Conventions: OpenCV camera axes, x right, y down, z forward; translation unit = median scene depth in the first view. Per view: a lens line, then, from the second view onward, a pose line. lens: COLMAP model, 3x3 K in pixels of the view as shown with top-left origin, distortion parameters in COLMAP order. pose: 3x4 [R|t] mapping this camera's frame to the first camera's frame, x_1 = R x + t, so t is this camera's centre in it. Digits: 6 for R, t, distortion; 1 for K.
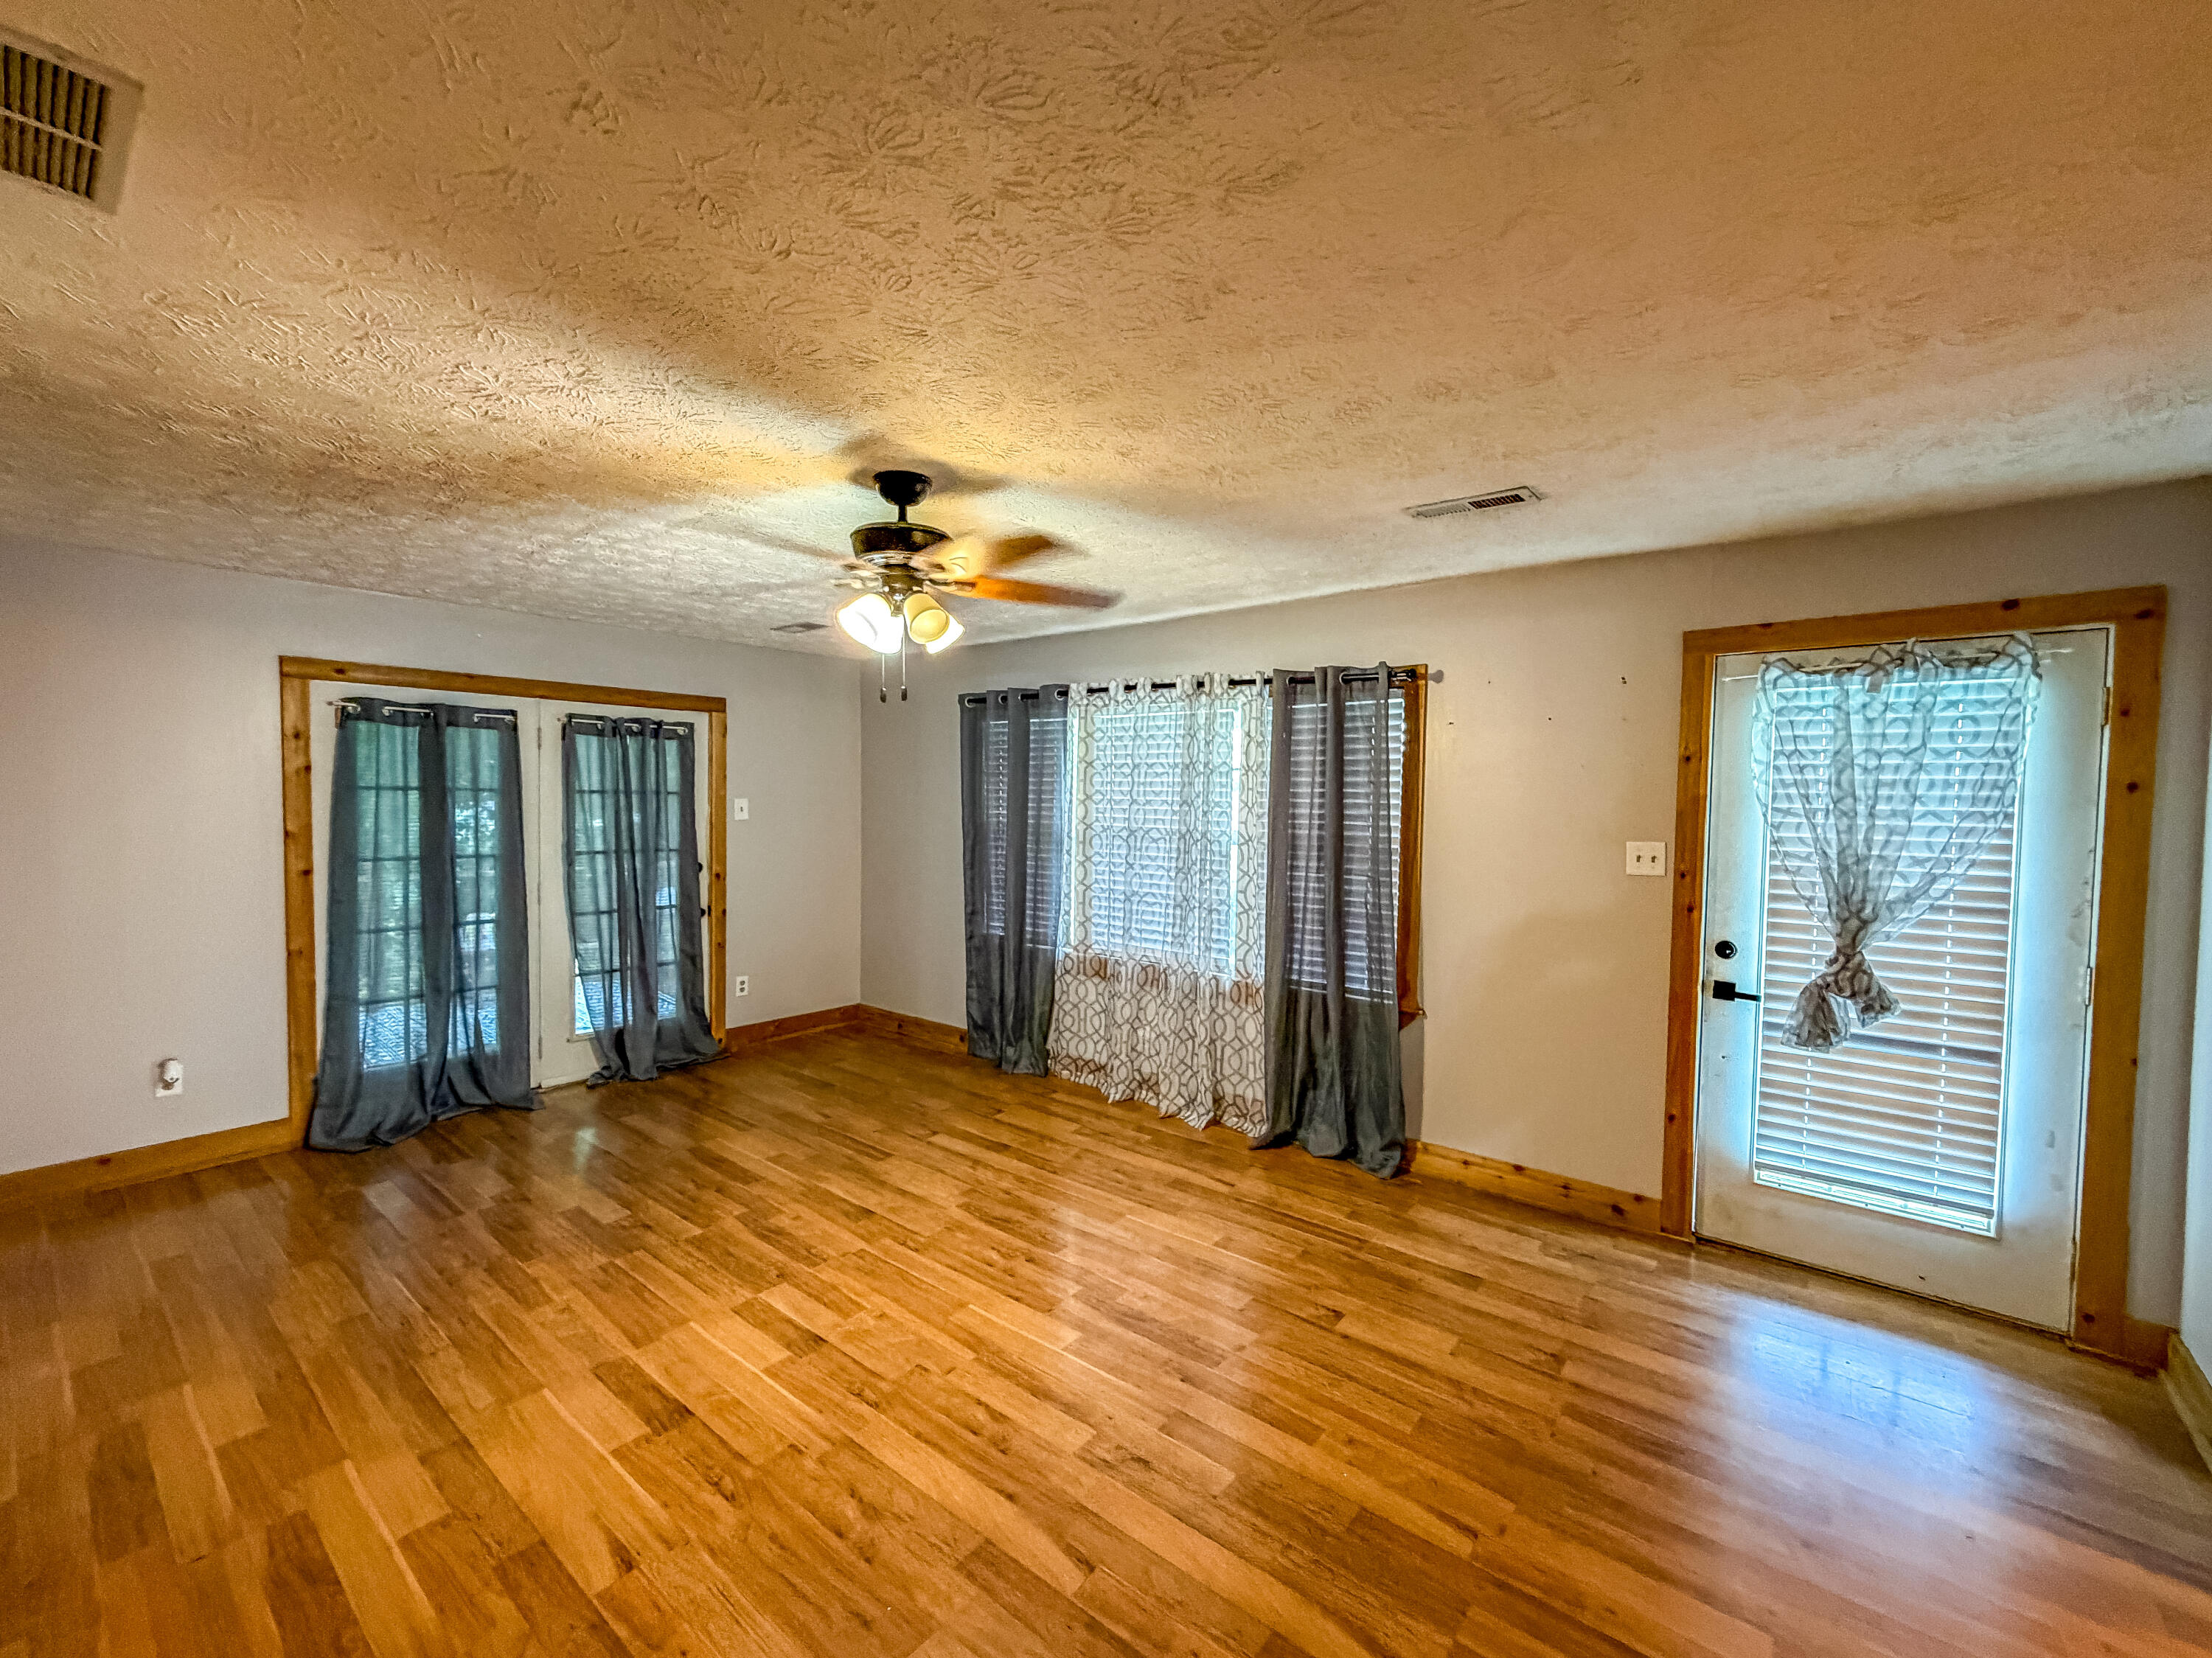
lens RADIAL K [[889.7, 0, 1125.9], [0, 889.7, 825.4], [0, 0, 1]] dist [-0.002419, 0.000066]
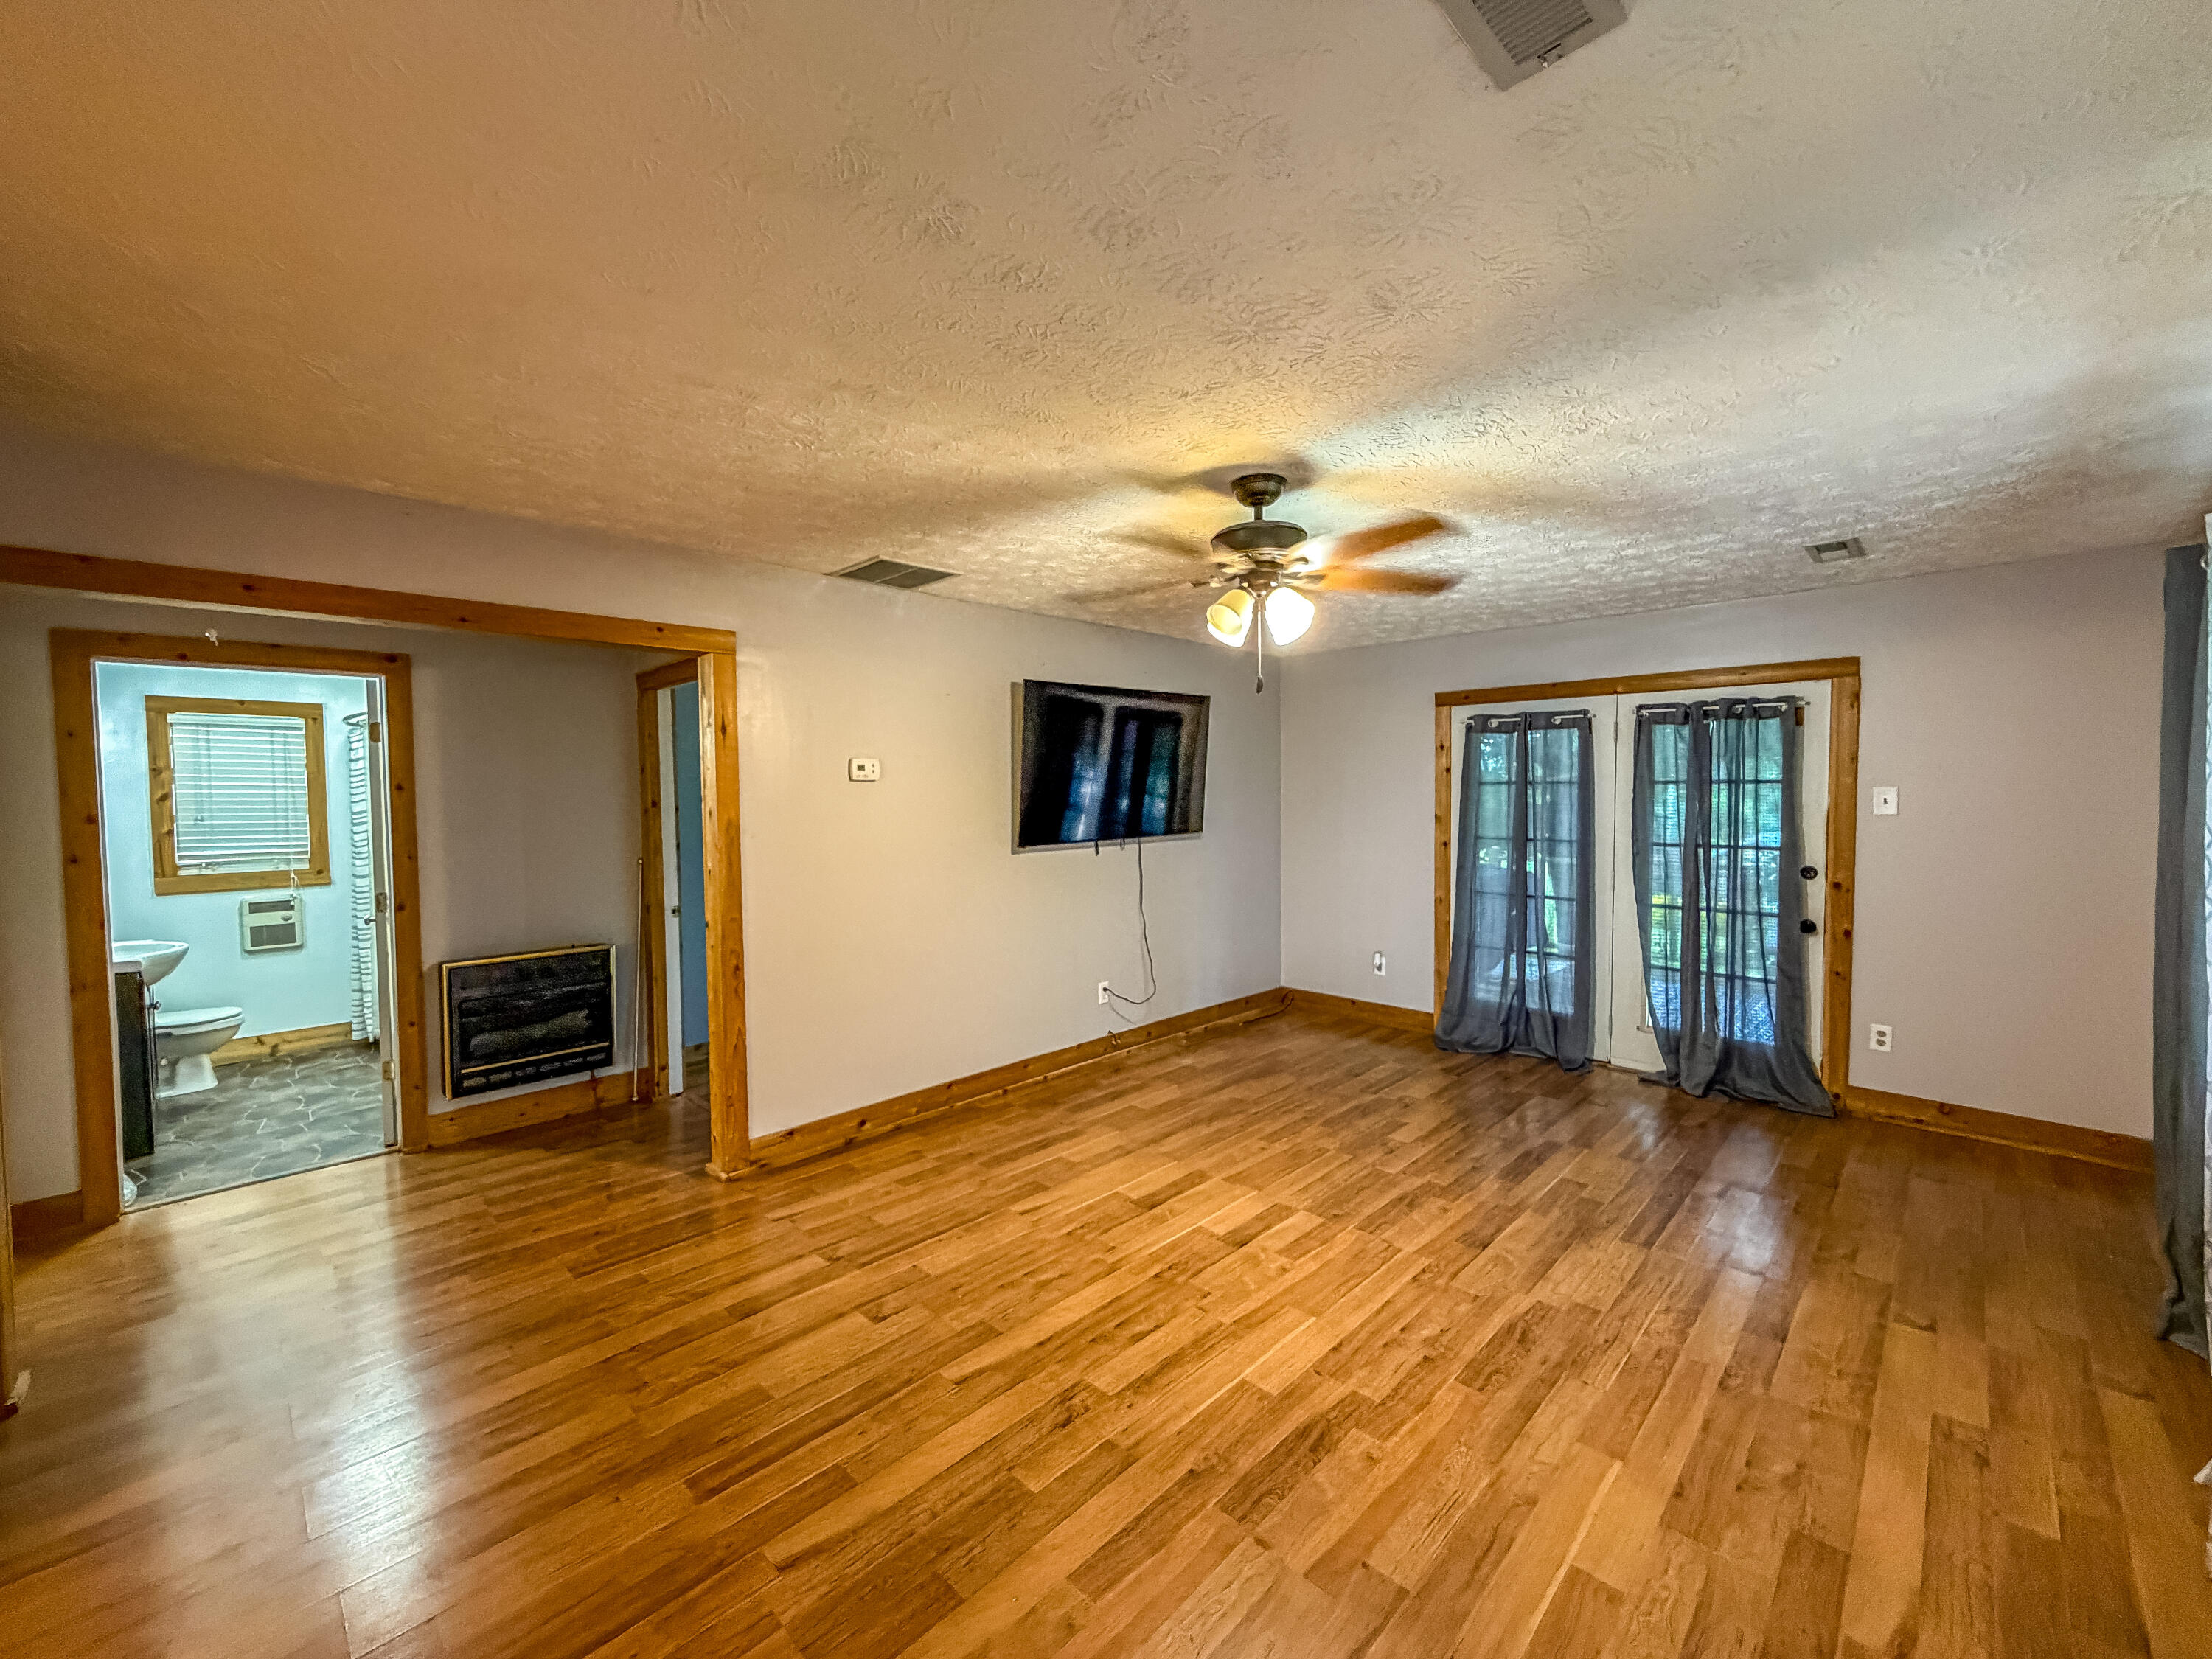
lens RADIAL K [[908.8, 0, 1114.6], [0, 908.8, 825.7], [0, 0, 1]] dist [0.000176, 0.000170]
pose [[-0.108065, 0.024705, -0.993837, 0.555588], [-0.028044, 0.999218, 0.027888, -0.001236], [0.993748, 0.030885, -0.107288, 0.615231]]
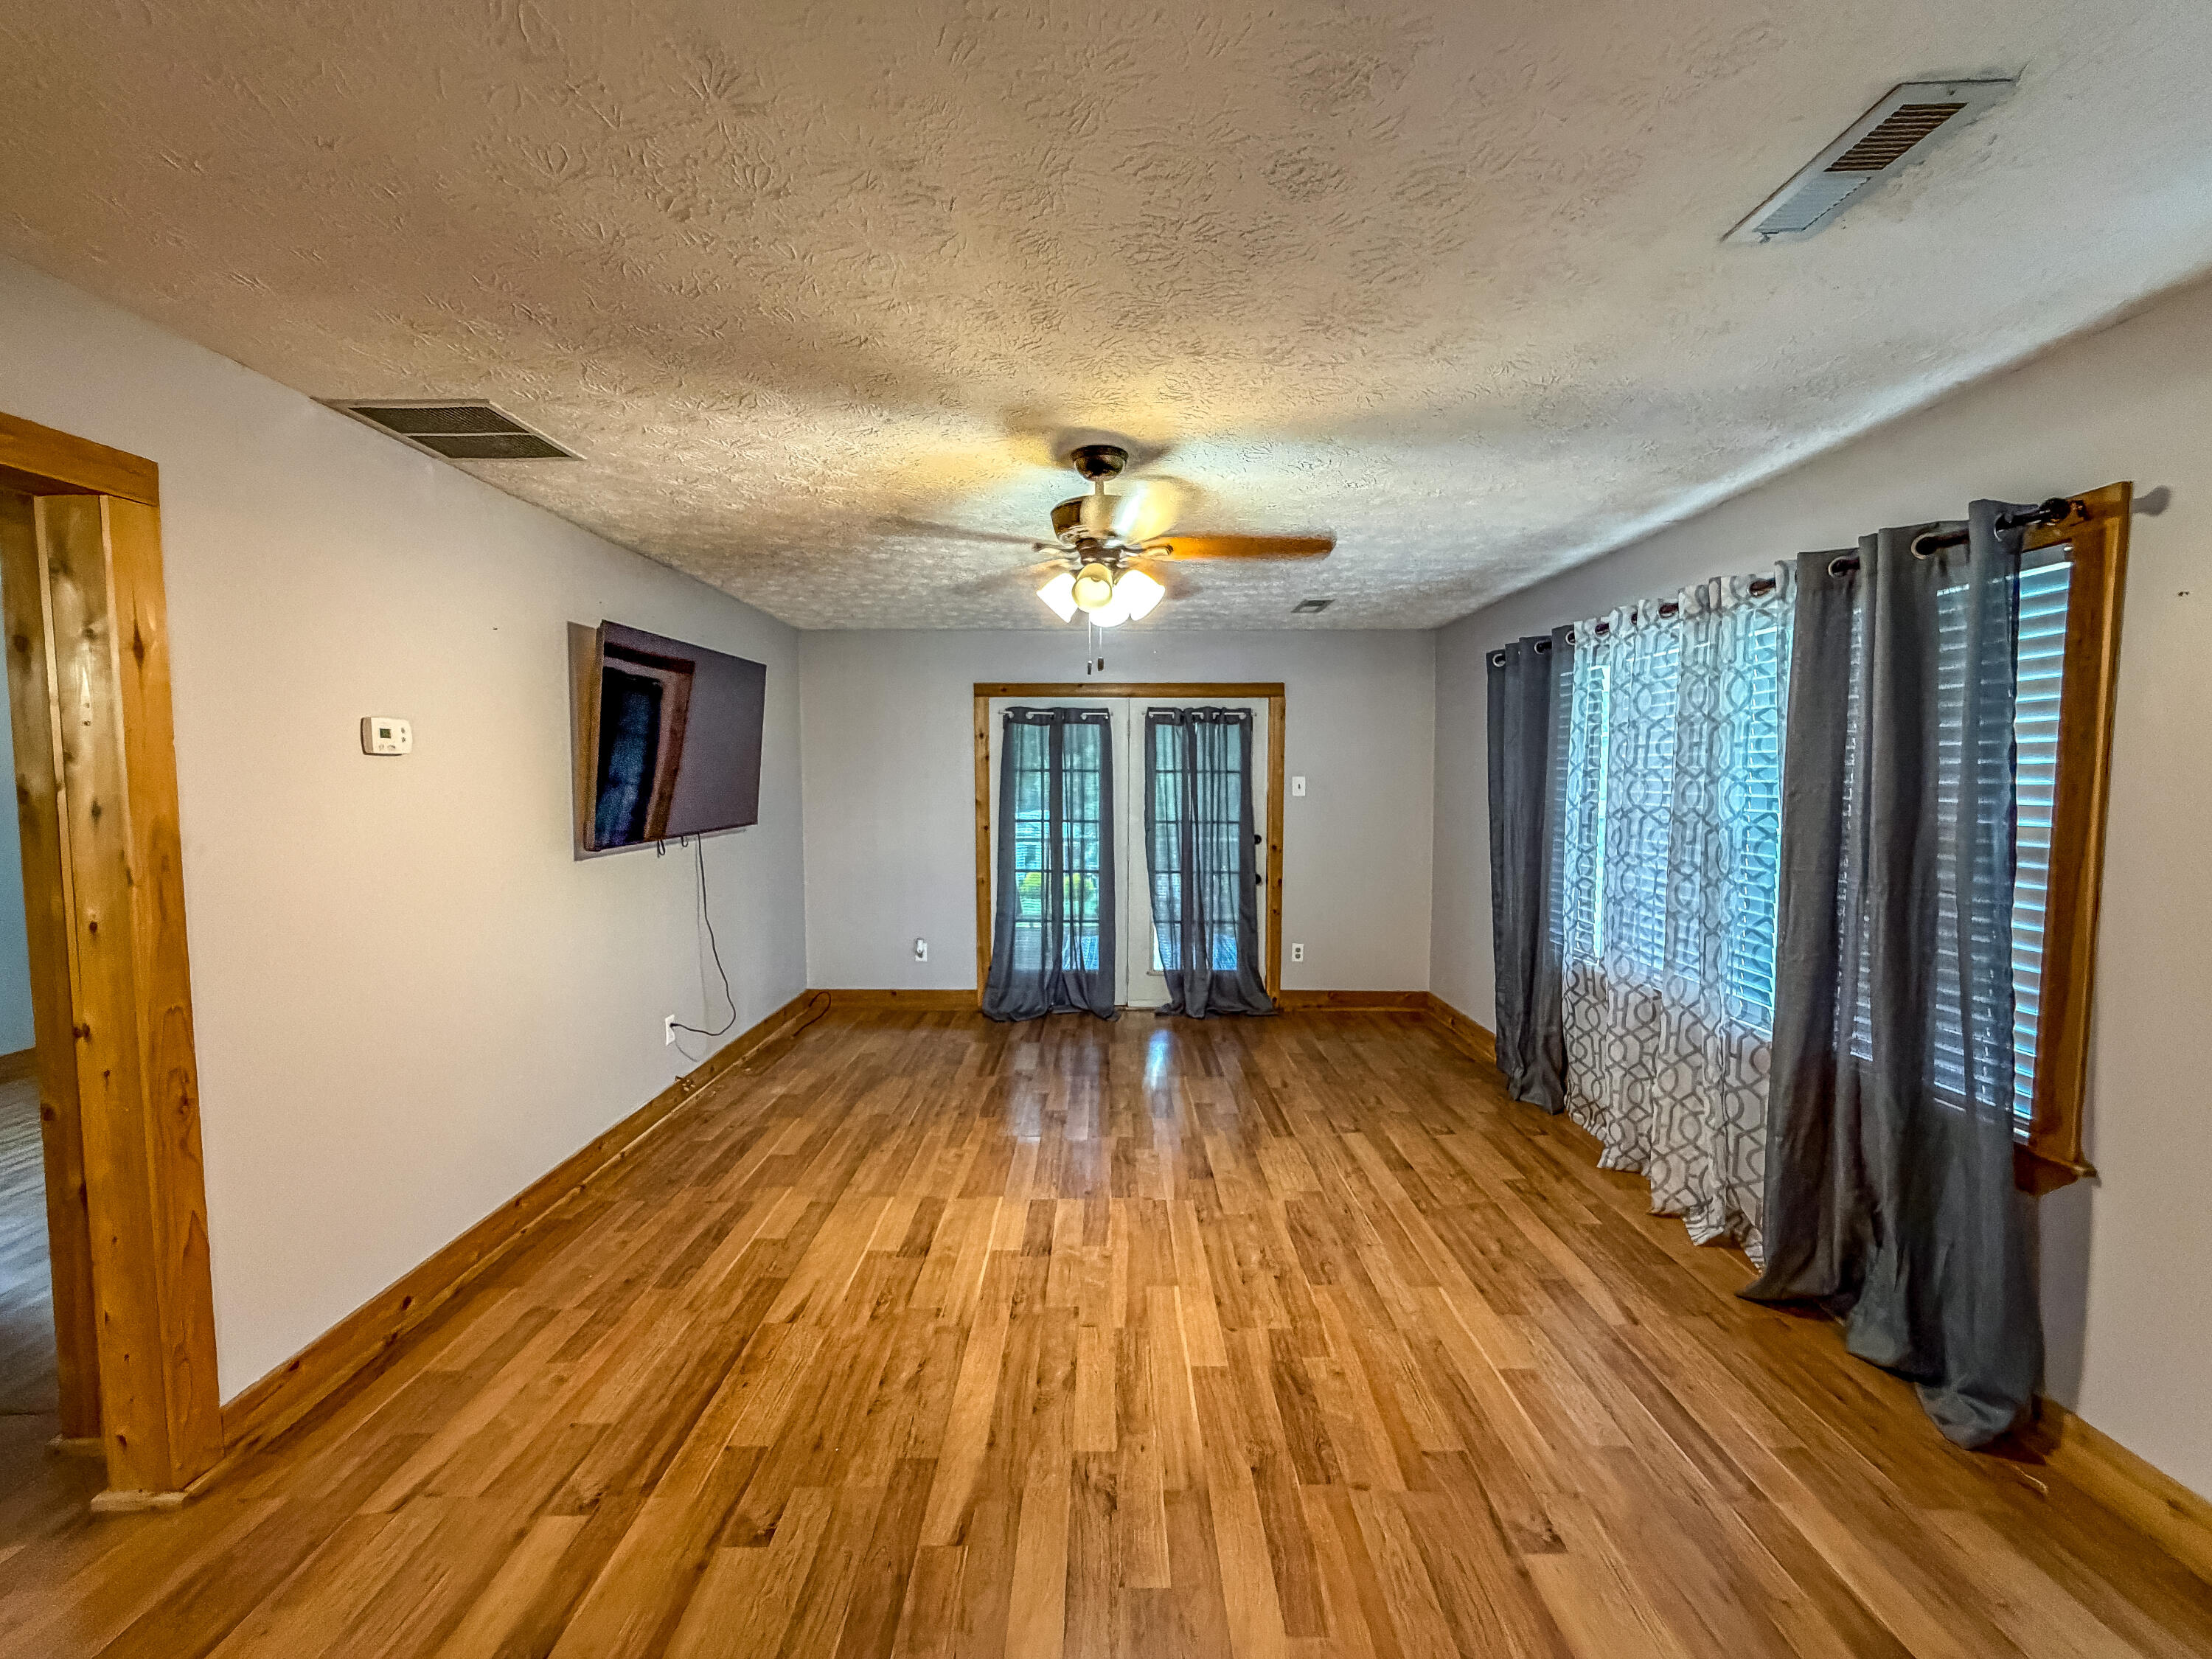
lens RADIAL K [[889.8, 0, 1125.9], [0, 889.8, 825.9], [0, 0, 1]] dist [-0.002419, 0.000066]
pose [[0.625754, 0.030134, -0.779438, 0.374485], [-0.018348, 0.999546, 0.023914, 0.009848], [0.779804, -0.000663, 0.626023, 0.244283]]
